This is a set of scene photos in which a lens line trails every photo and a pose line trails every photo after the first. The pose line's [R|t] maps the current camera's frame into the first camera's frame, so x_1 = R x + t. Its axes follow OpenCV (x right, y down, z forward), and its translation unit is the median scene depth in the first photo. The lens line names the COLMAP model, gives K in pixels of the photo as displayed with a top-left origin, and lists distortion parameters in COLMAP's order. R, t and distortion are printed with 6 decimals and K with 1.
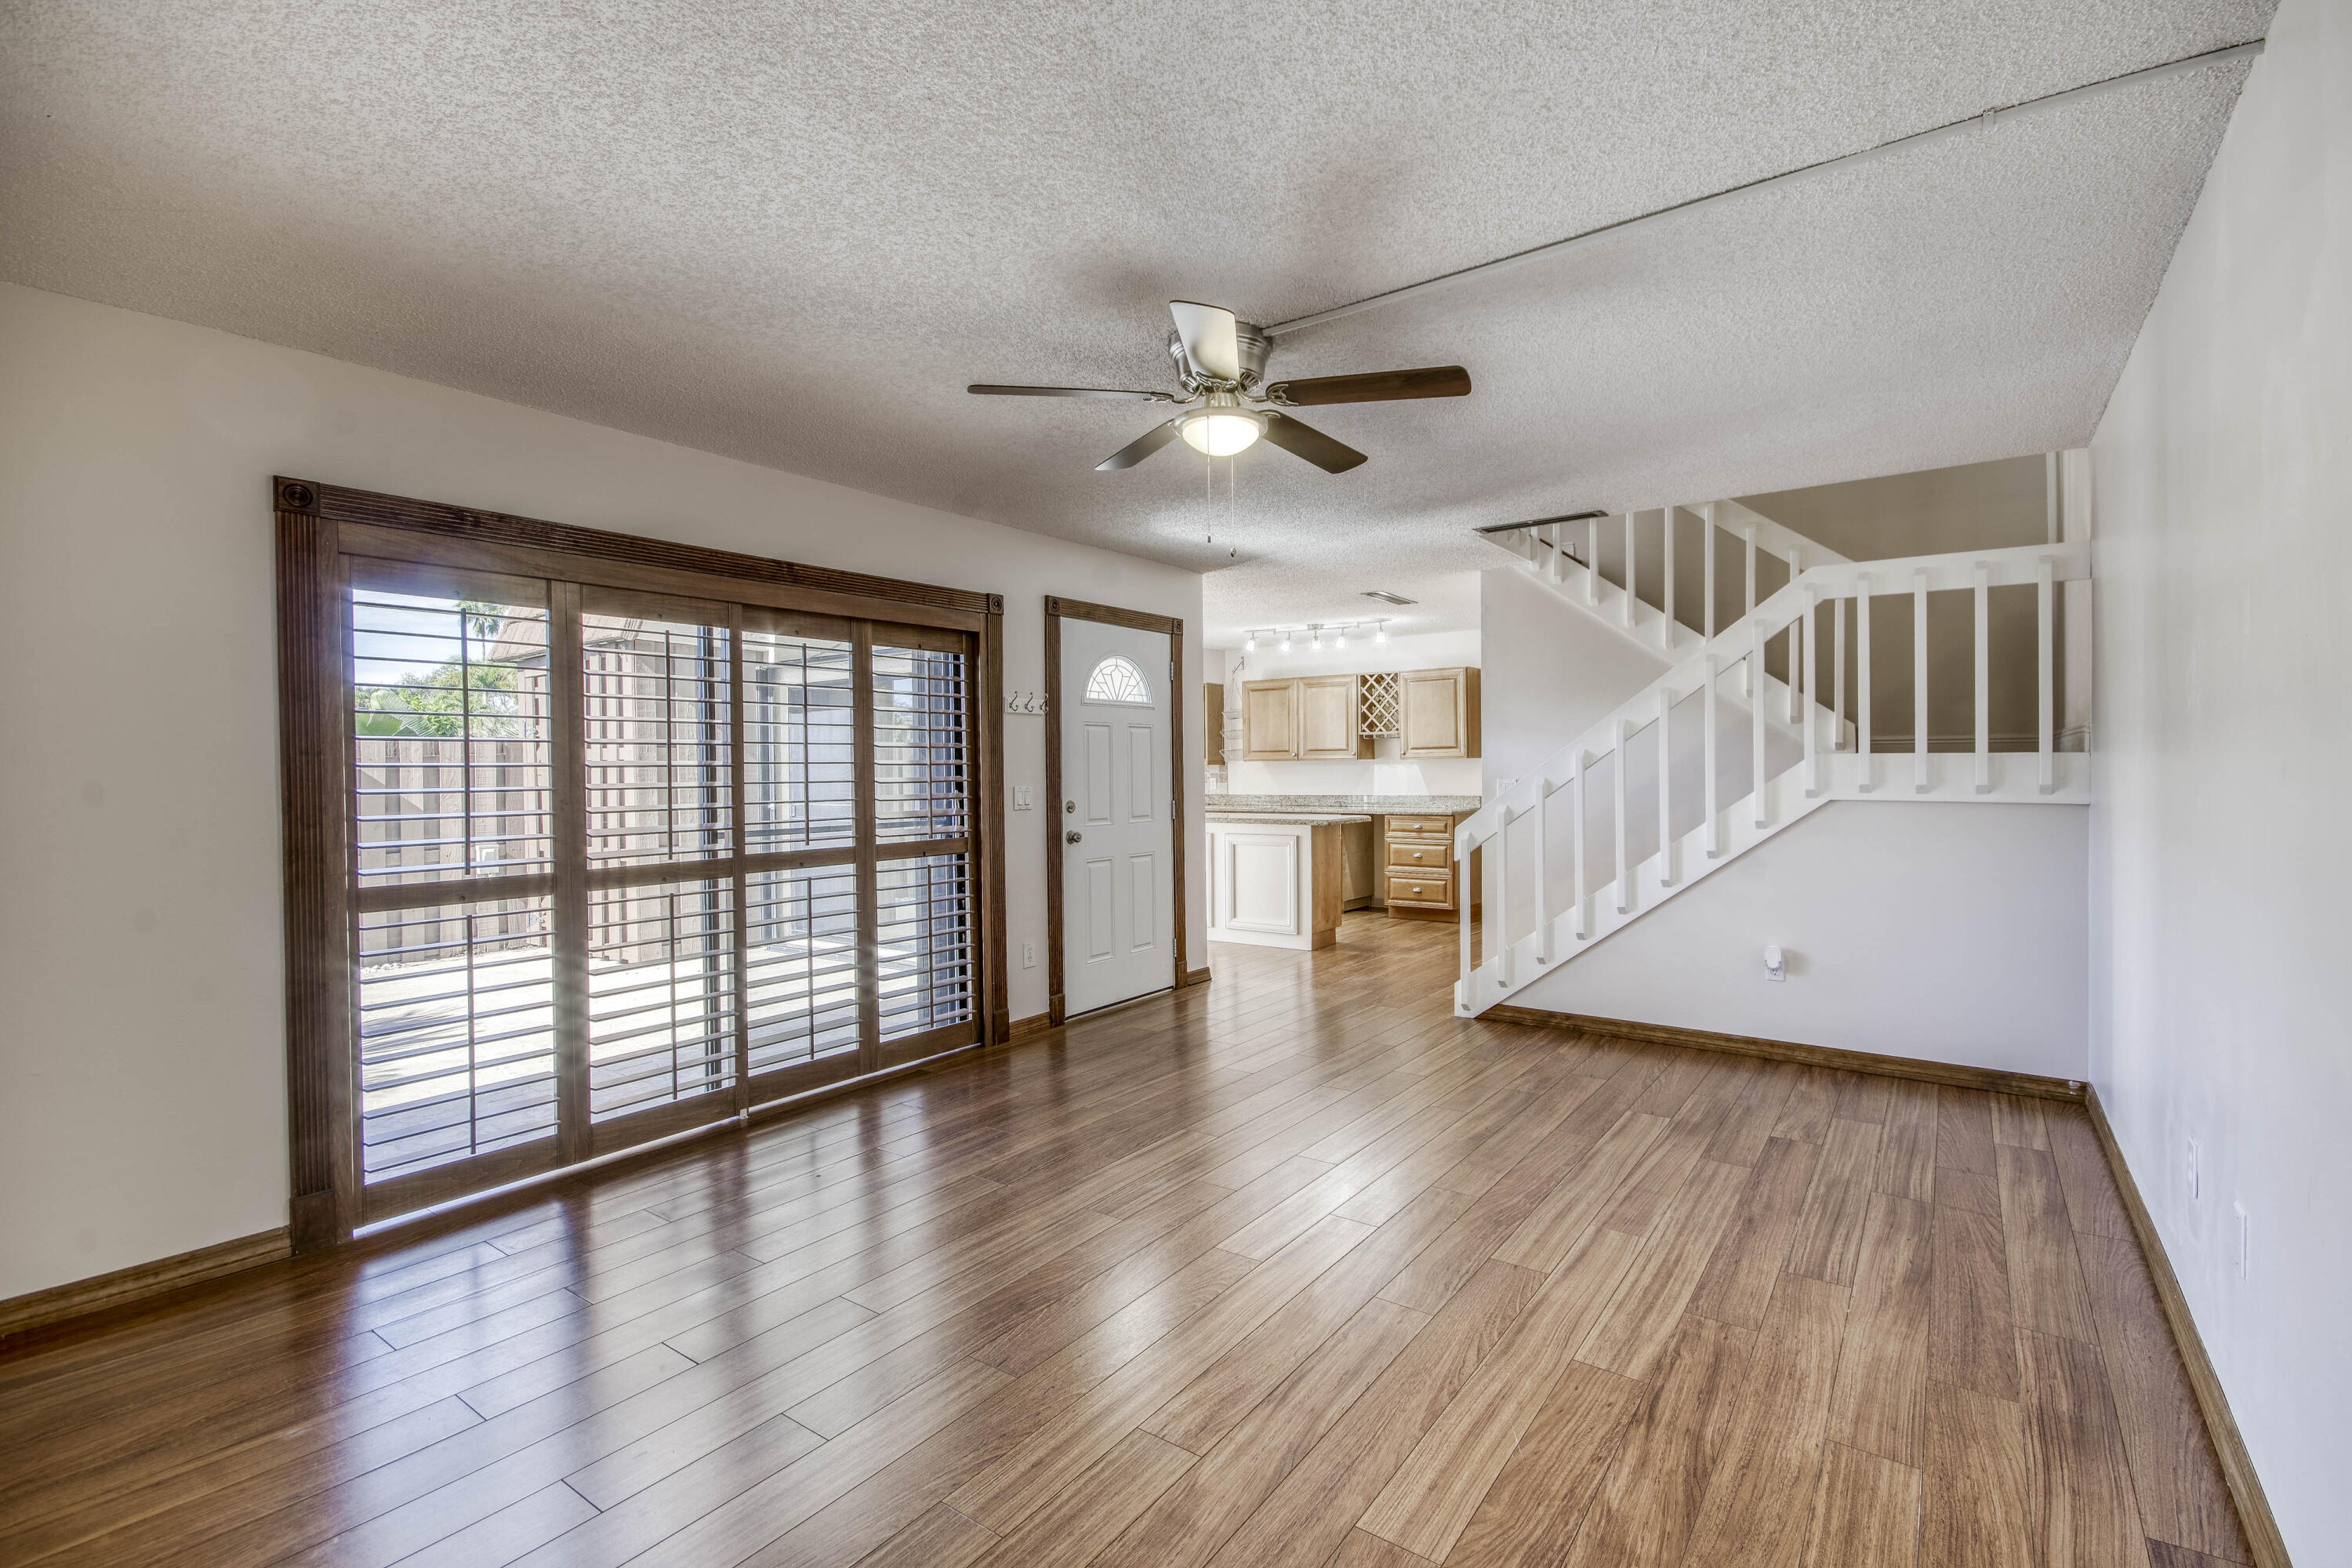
lens RADIAL K [[1036.4, 0, 1233.1], [0, 1036.4, 767.8], [0, 0, 1]] dist [-0.006044, -0.000422]
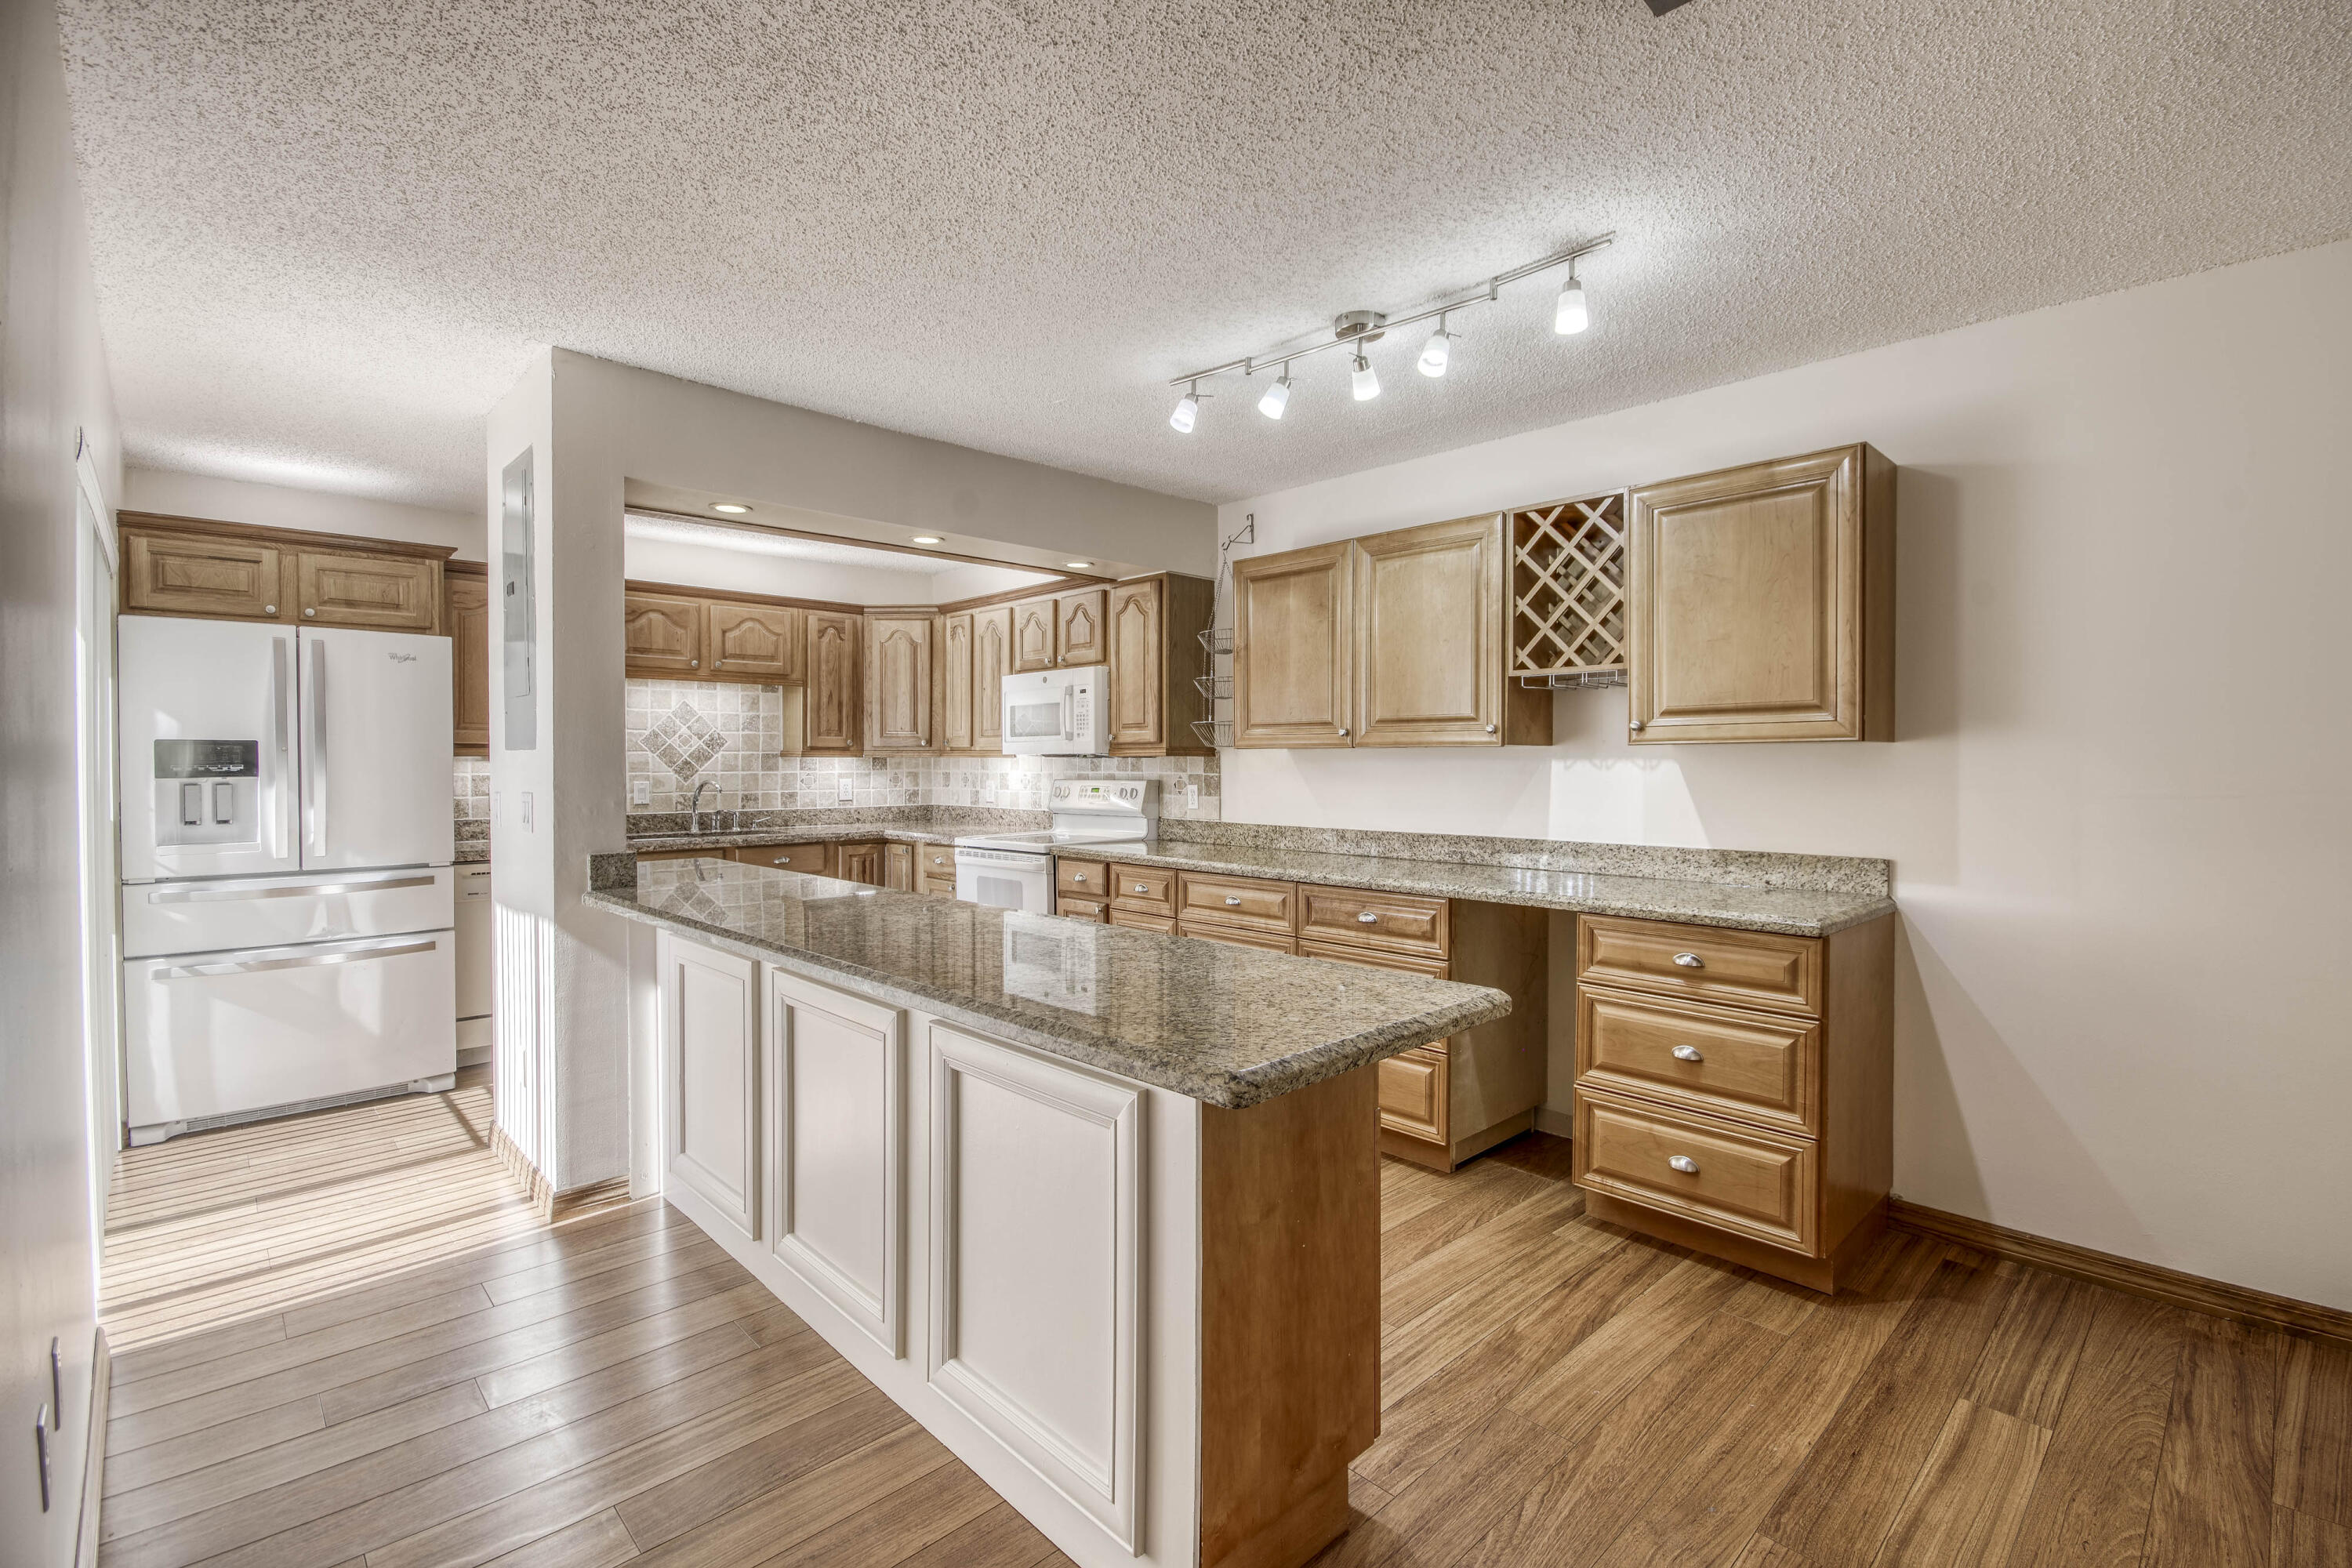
lens RADIAL K [[1036.4, 0, 1233.1], [0, 1036.4, 767.8], [0, 0, 1]] dist [-0.006044, -0.000422]
pose [[0.983230, 0.012209, -0.181961, 0.094520], [-0.011677, 0.999924, 0.003997, -0.000379], [0.181996, -0.001806, 0.983298, 0.634670]]
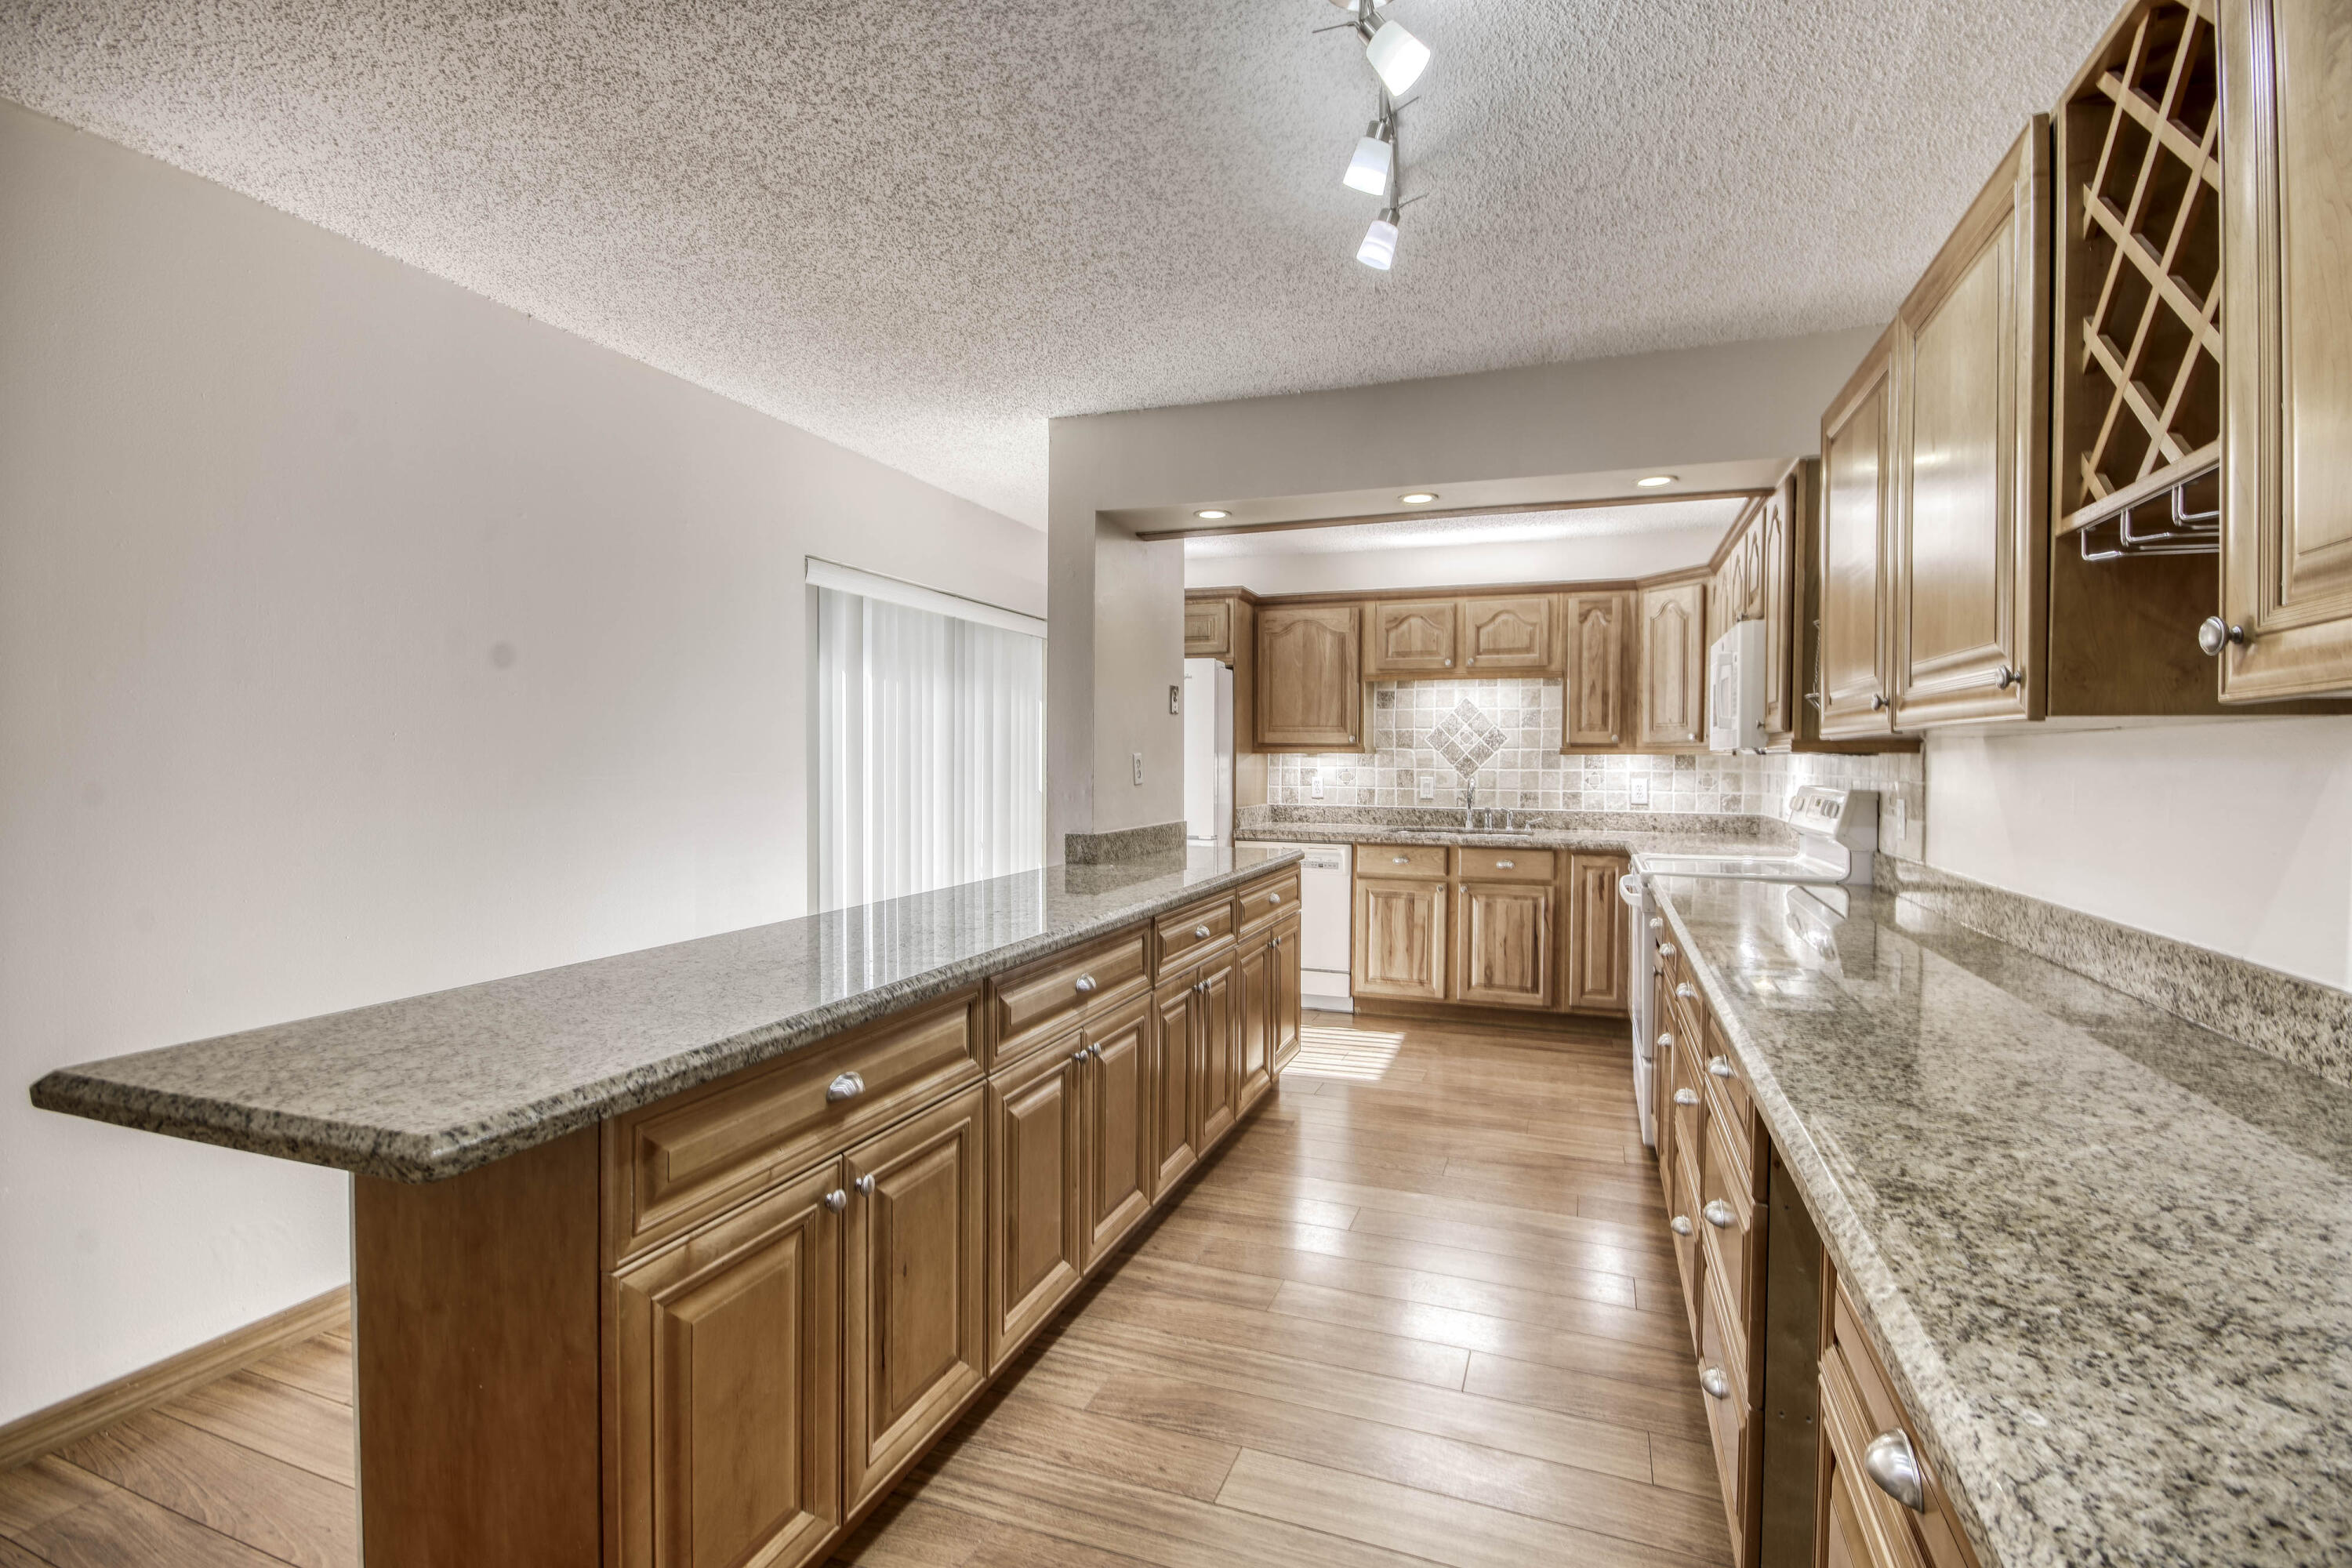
lens RADIAL K [[1036.4, 0, 1233.1], [0, 1036.4, 767.8], [0, 0, 1]] dist [-0.006044, -0.000422]
pose [[0.270433, 0.021578, -0.962497, 0.226008], [-0.013687, 0.999734, 0.018567, -0.001887], [0.962642, 0.008152, 0.270656, 0.866303]]
